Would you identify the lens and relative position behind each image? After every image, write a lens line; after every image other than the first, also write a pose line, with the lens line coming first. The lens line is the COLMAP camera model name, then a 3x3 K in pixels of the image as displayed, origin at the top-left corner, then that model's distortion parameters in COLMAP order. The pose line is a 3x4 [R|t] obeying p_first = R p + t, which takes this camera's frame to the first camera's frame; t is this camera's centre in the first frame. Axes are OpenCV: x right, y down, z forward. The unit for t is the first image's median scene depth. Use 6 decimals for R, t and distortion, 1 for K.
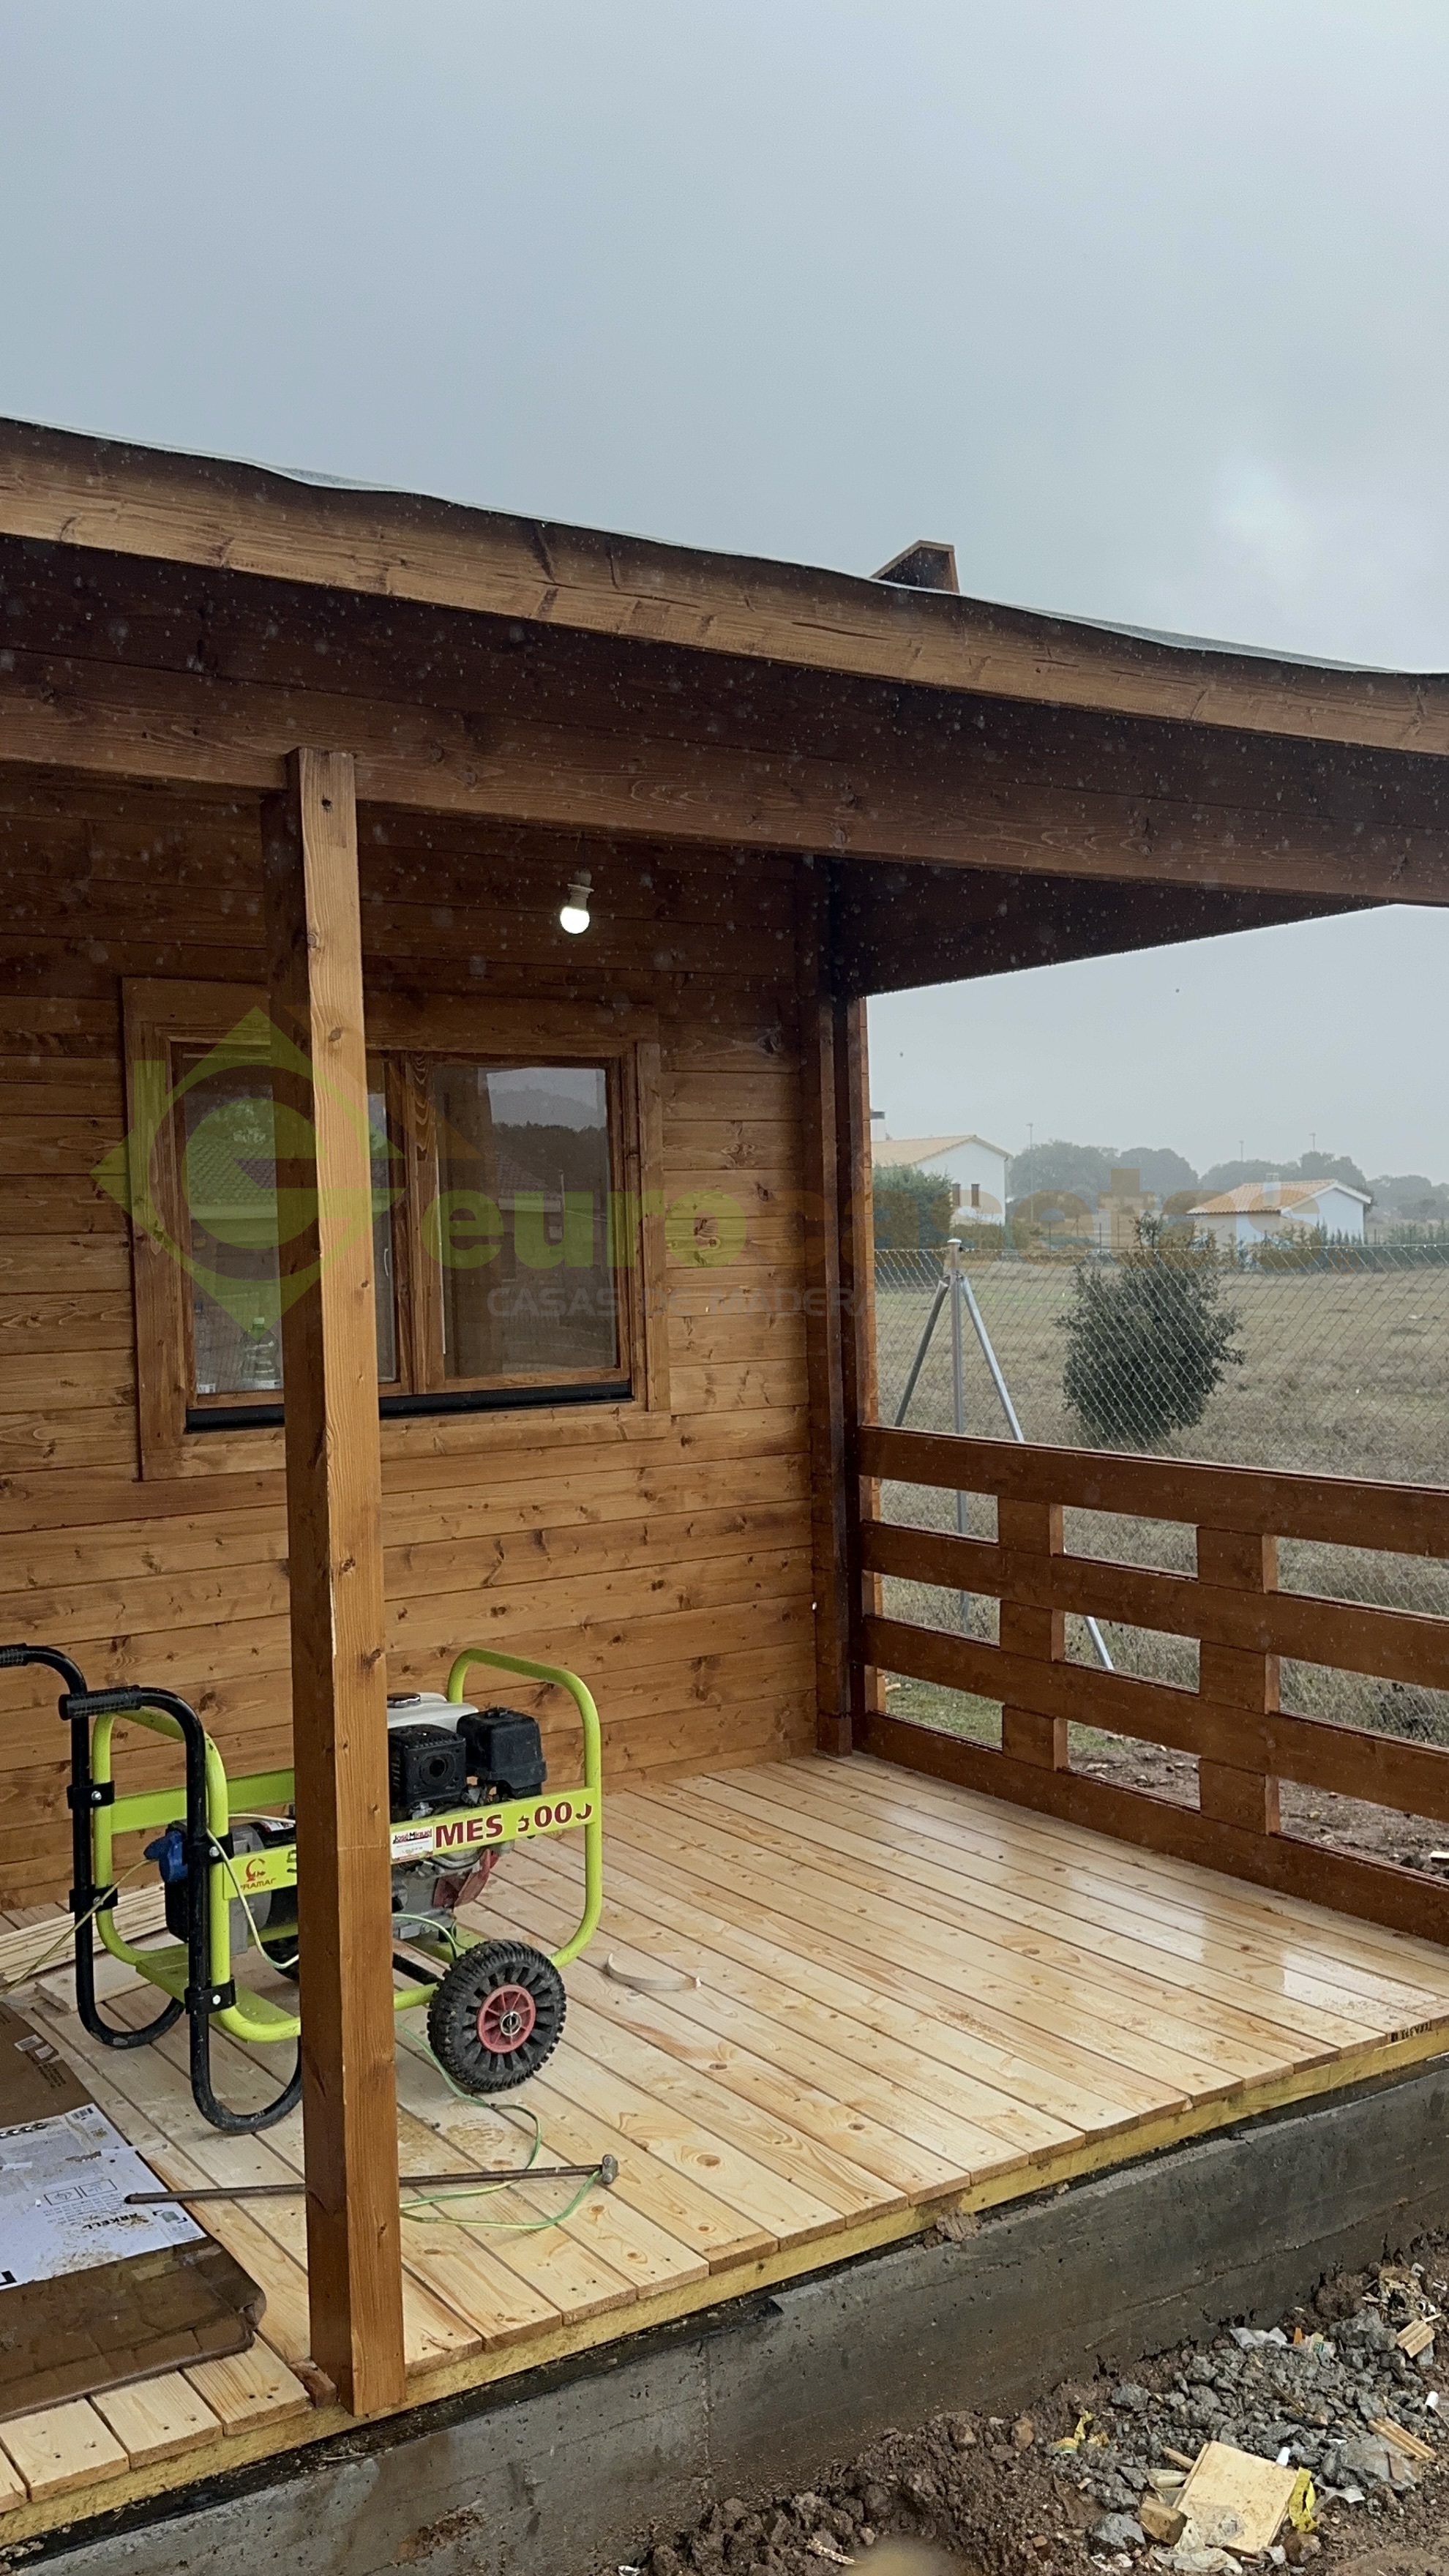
lens RADIAL K [[2140.6, 0, 724.5], [0, 2140.6, 1288.0], [0, 0, 1]] dist [0.088178, -0.112190]
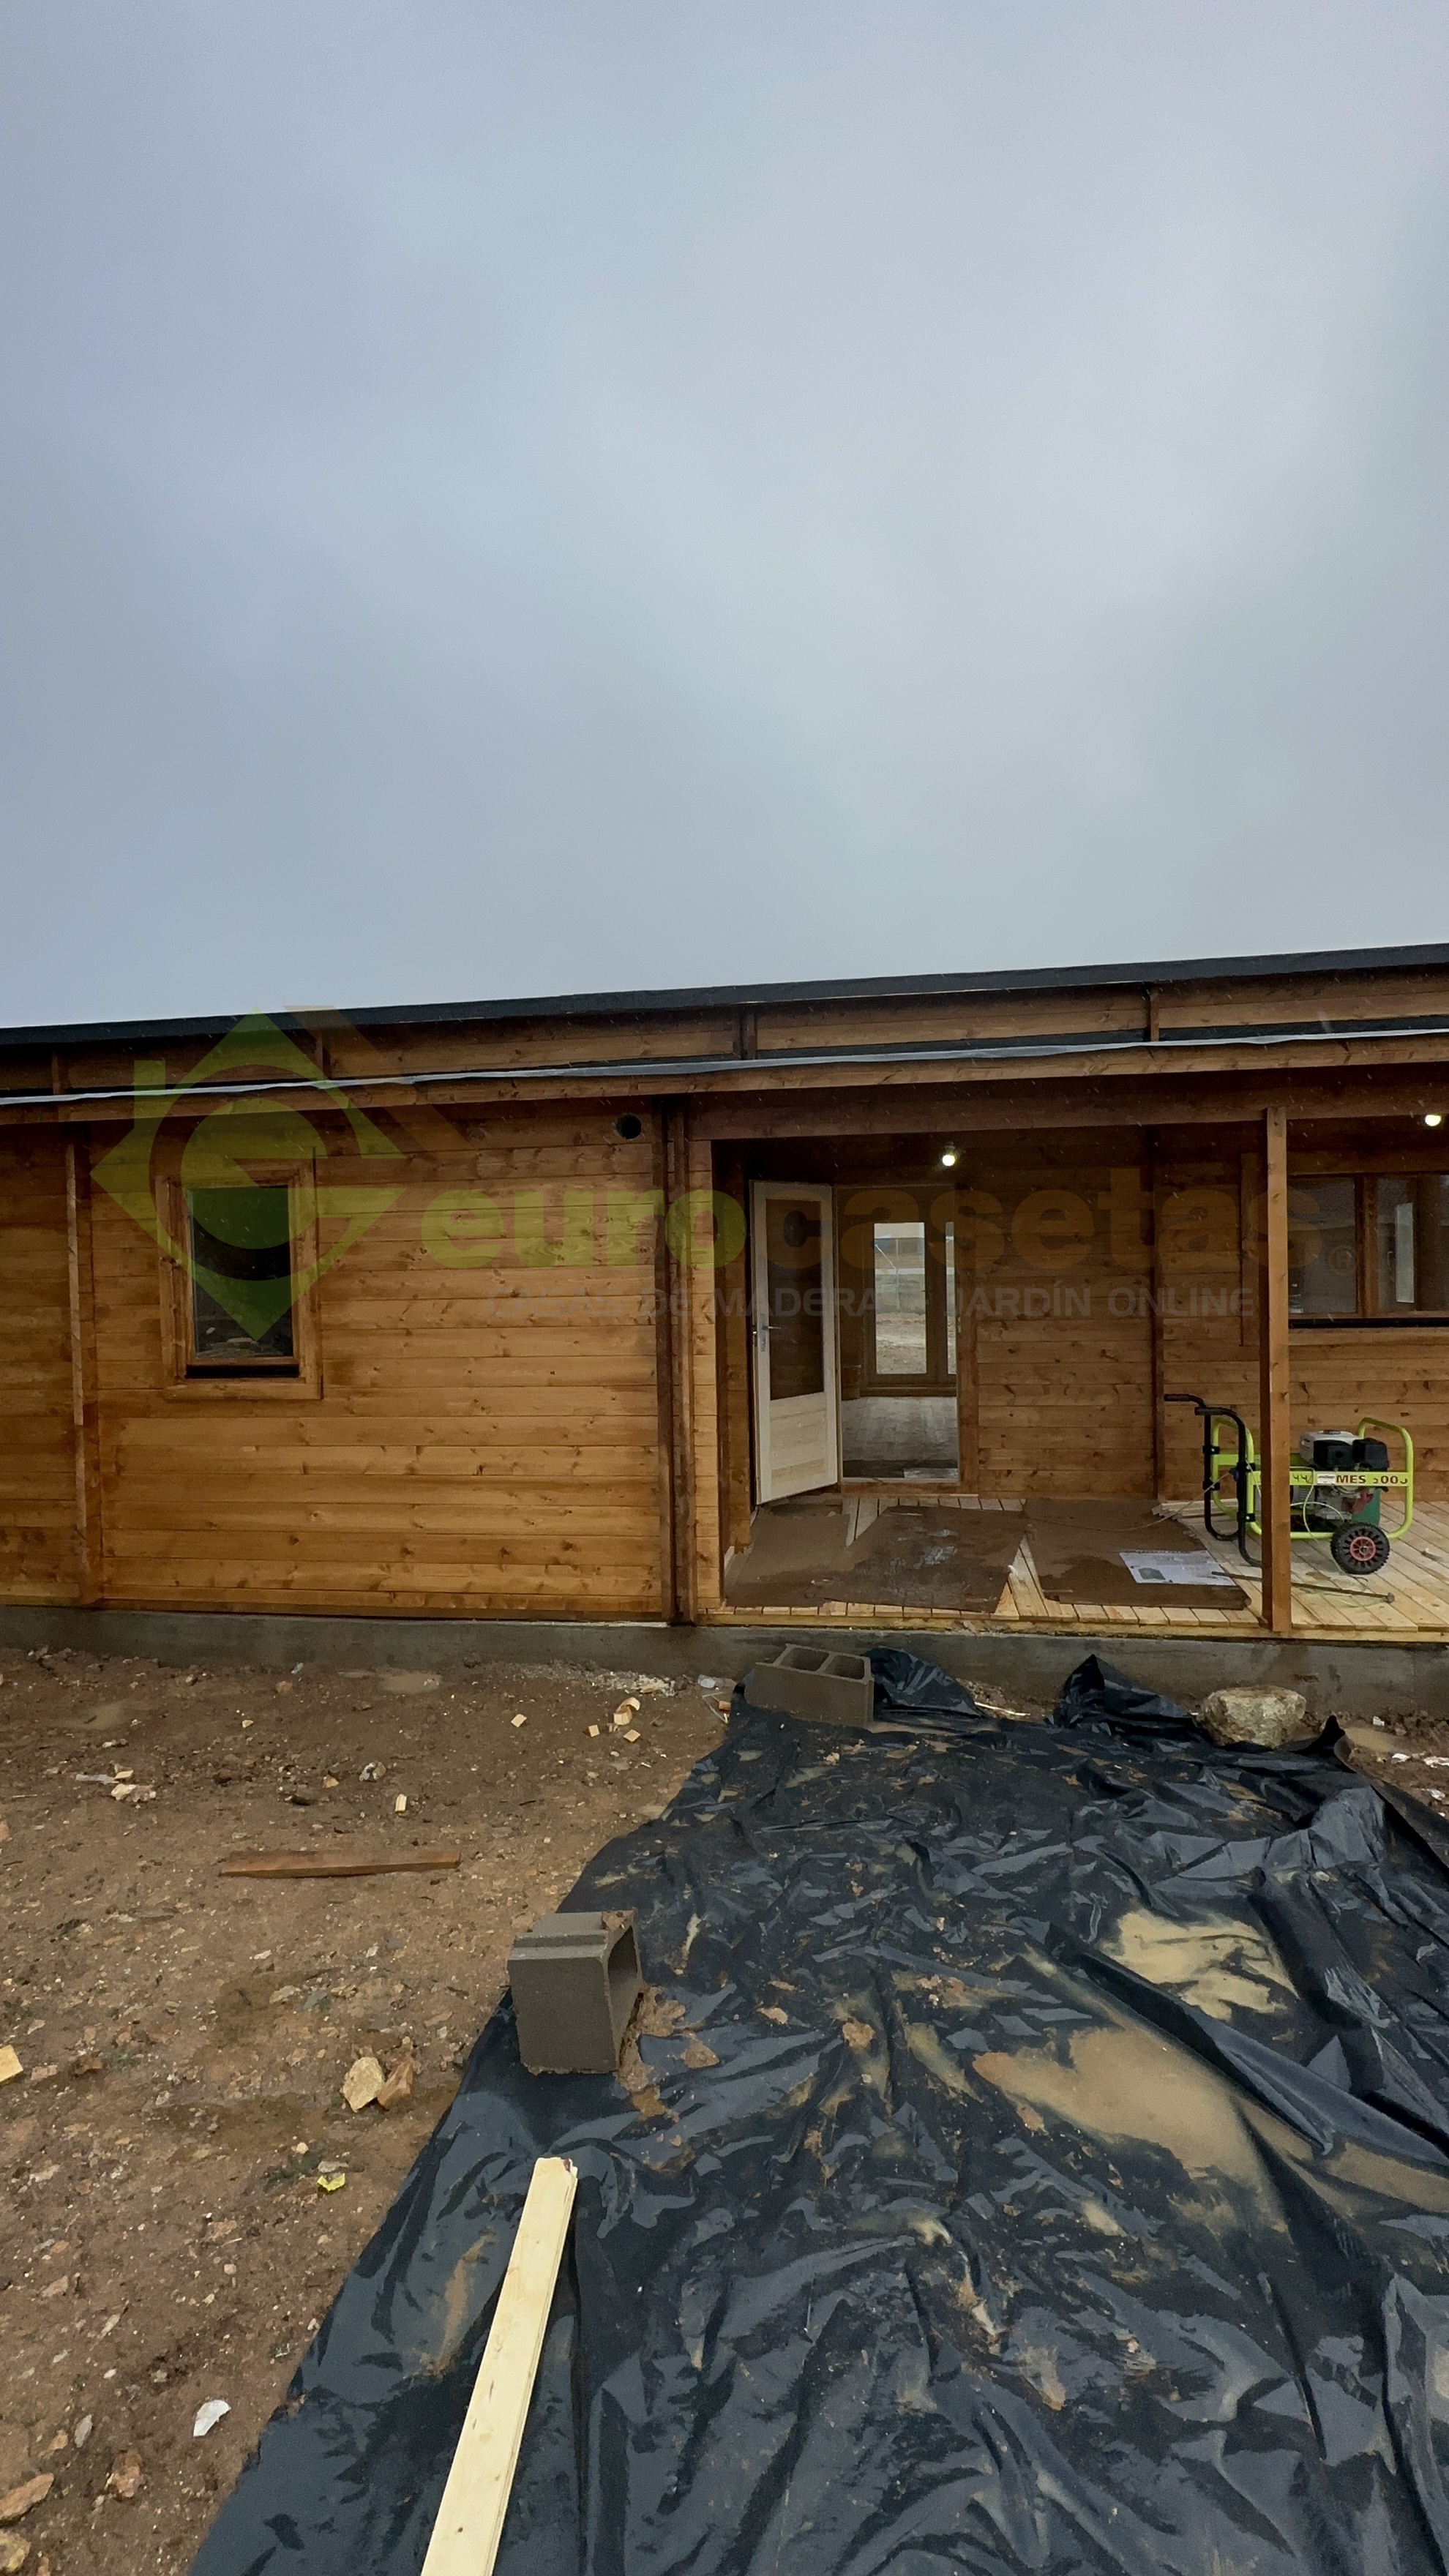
lens RADIAL K [[1166.1, 0, 724.5], [0, 1166.1, 1288.0], [0, 0, 1]] dist [-0.001491, -0.000151]
pose [[0.735089, 0.030034, -0.677305, 0.302900], [-0.013512, 0.999469, 0.029655, -0.019880], [0.677836, -0.012648, 0.735104, -0.633247]]
